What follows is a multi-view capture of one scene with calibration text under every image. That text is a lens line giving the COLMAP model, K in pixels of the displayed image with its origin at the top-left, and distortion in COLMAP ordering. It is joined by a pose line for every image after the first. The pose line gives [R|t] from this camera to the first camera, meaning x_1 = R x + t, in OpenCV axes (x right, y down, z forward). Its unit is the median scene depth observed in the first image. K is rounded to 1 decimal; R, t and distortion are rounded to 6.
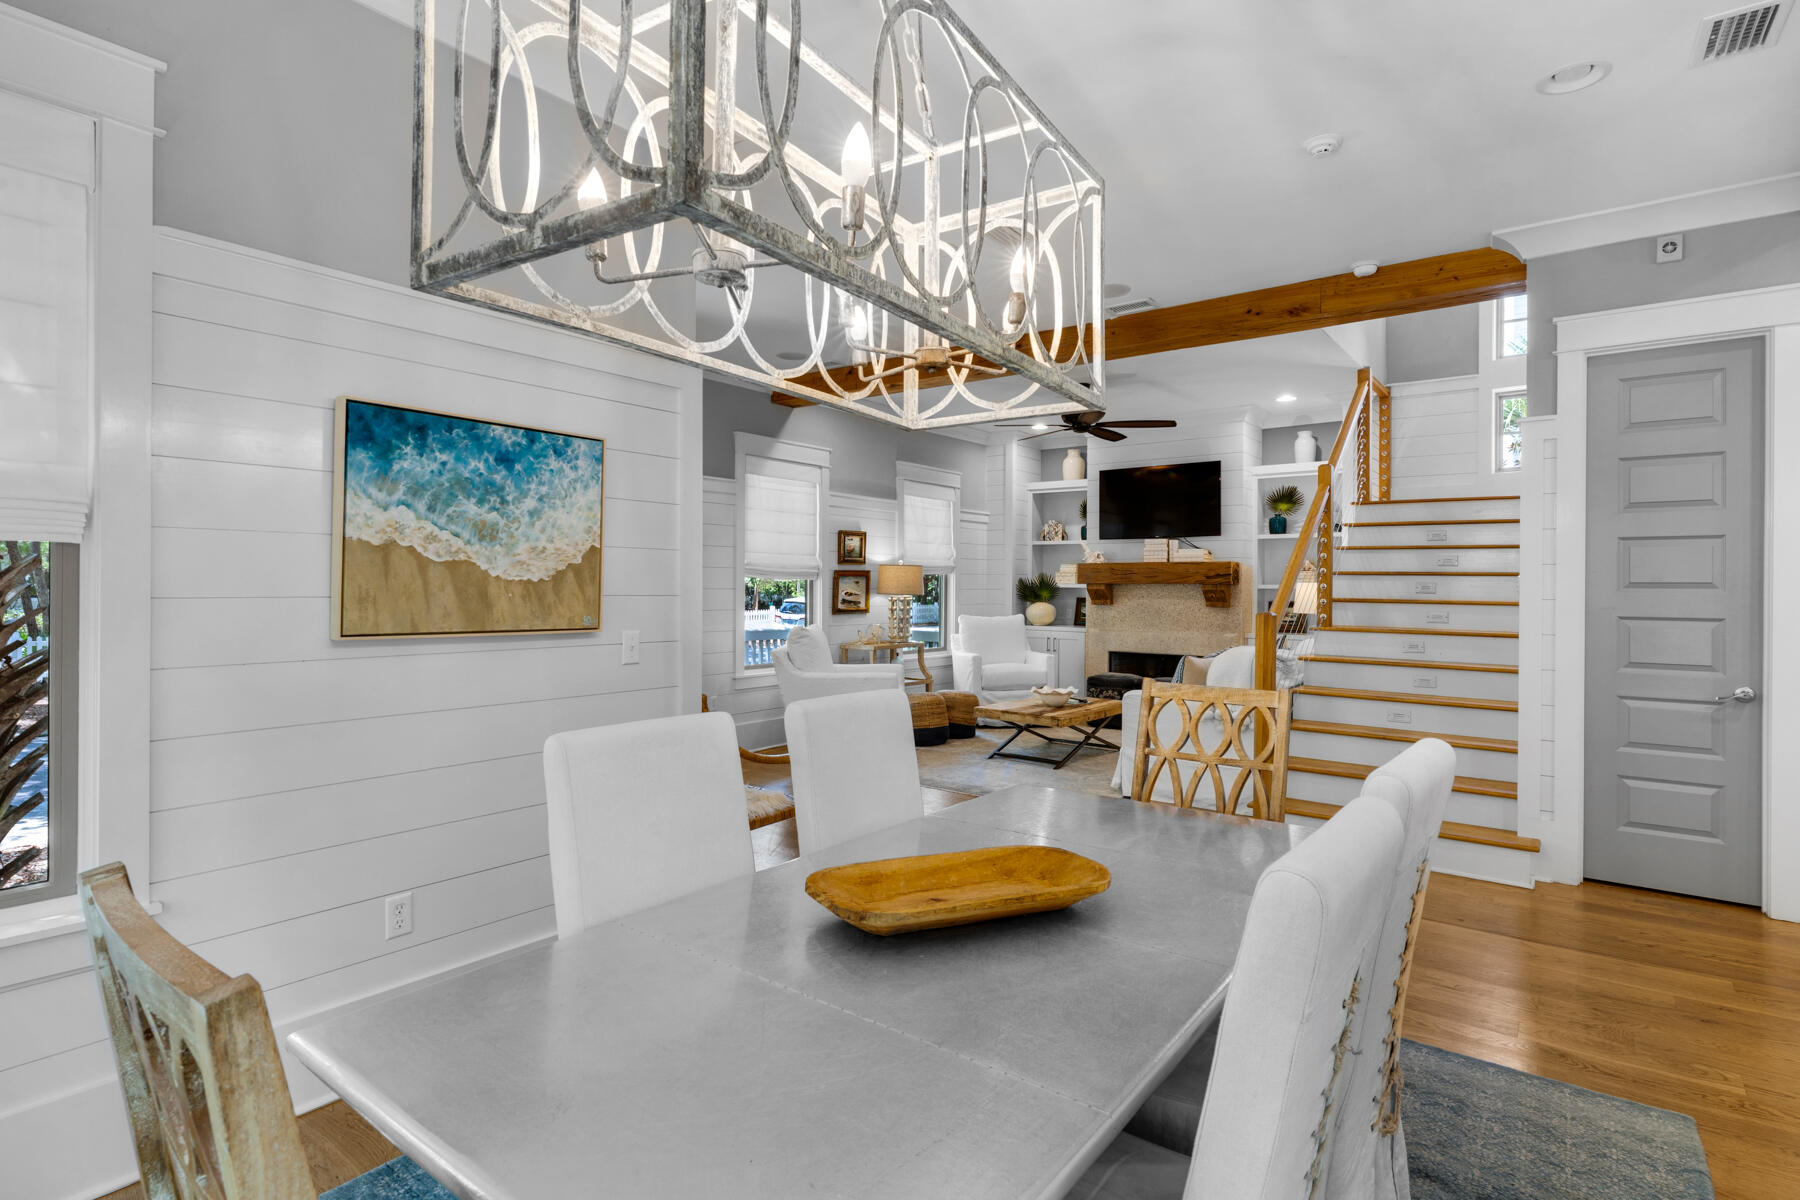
lens RADIAL K [[903.3, 0, 894.5], [0, 903.3, 590.7], [0, 0, 1]] dist [-0.003223, -0.000217]
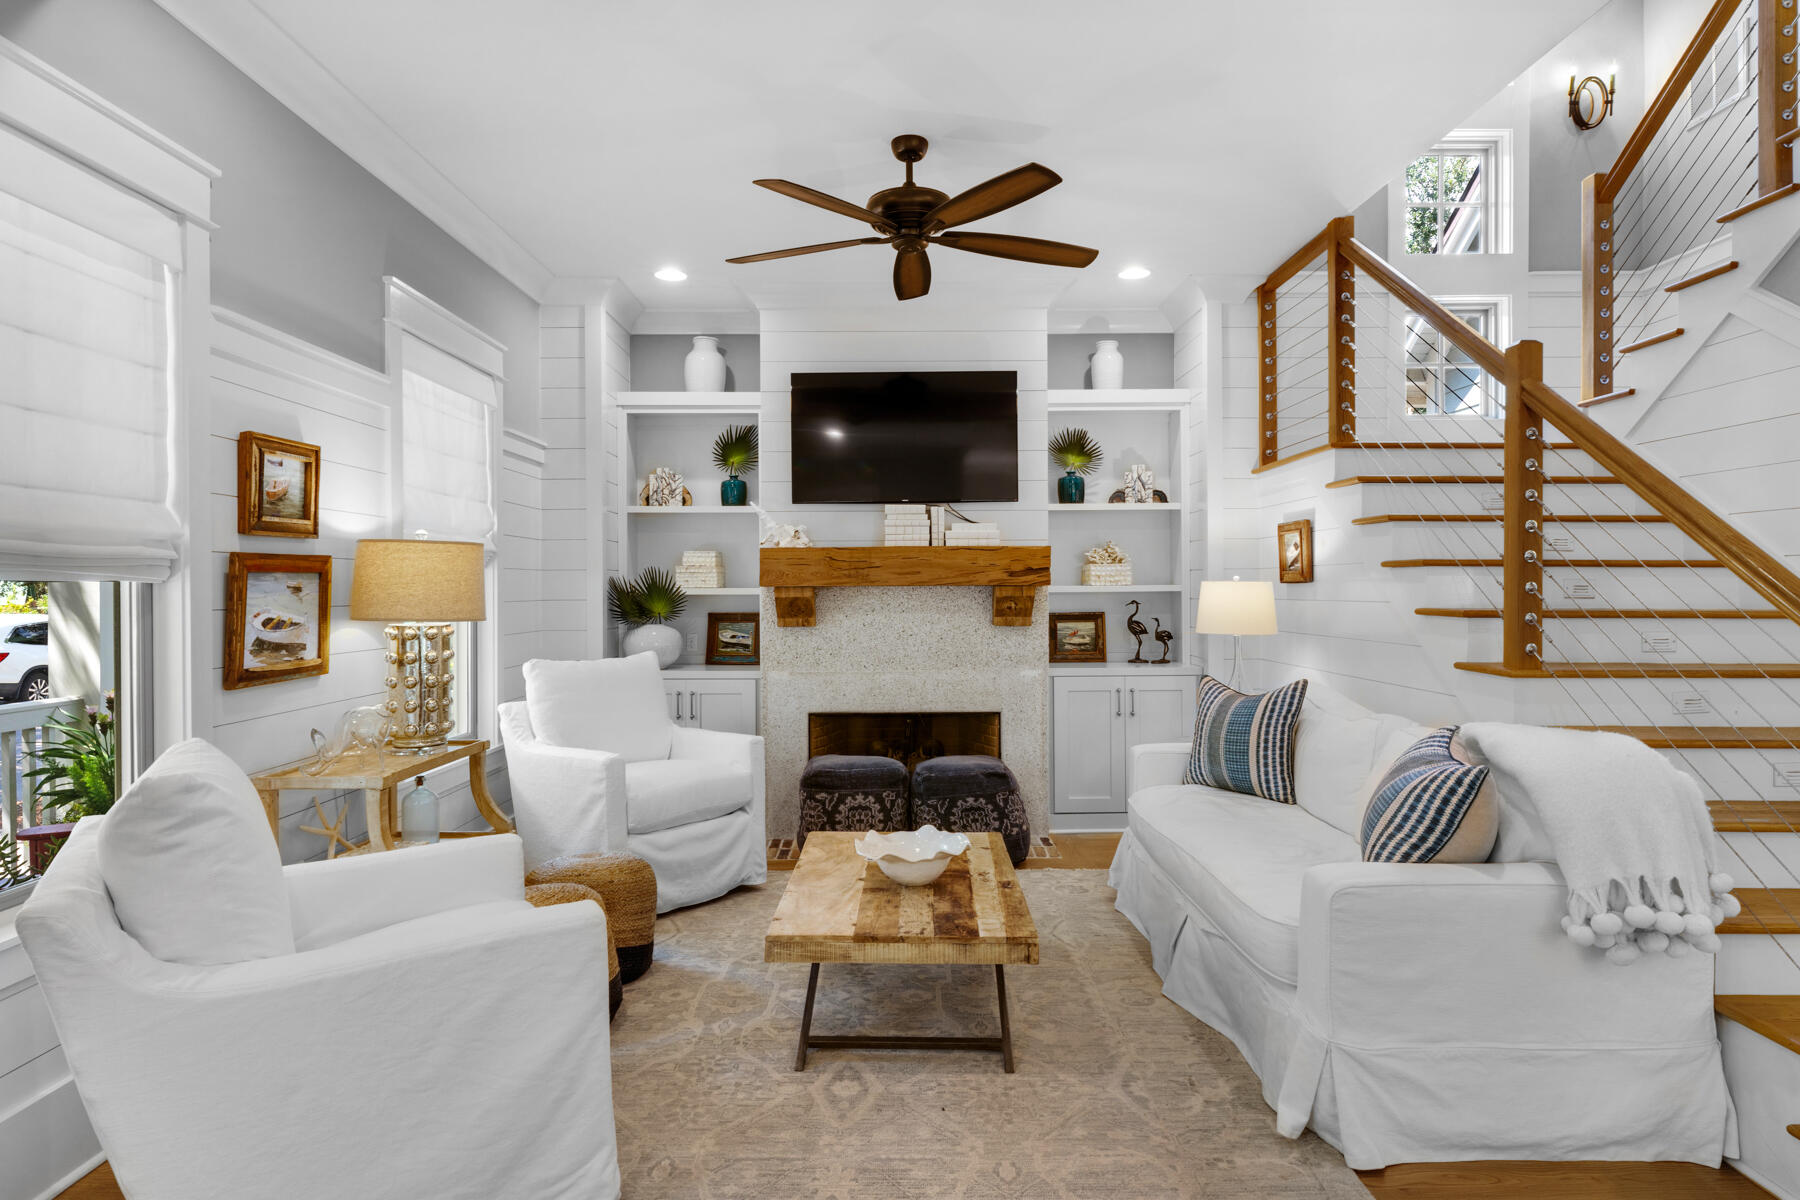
lens RADIAL K [[1009.6, 0, 908.0], [0, 1009.6, 593.0], [0, 0, 1]] dist [-0.002494, 0.002132]
pose [[0.788679, -0.012743, 0.614674, -0.089287], [0.013748, 0.999901, 0.003089, -0.005359], [-0.614652, 0.006014, 0.788776, 0.520137]]
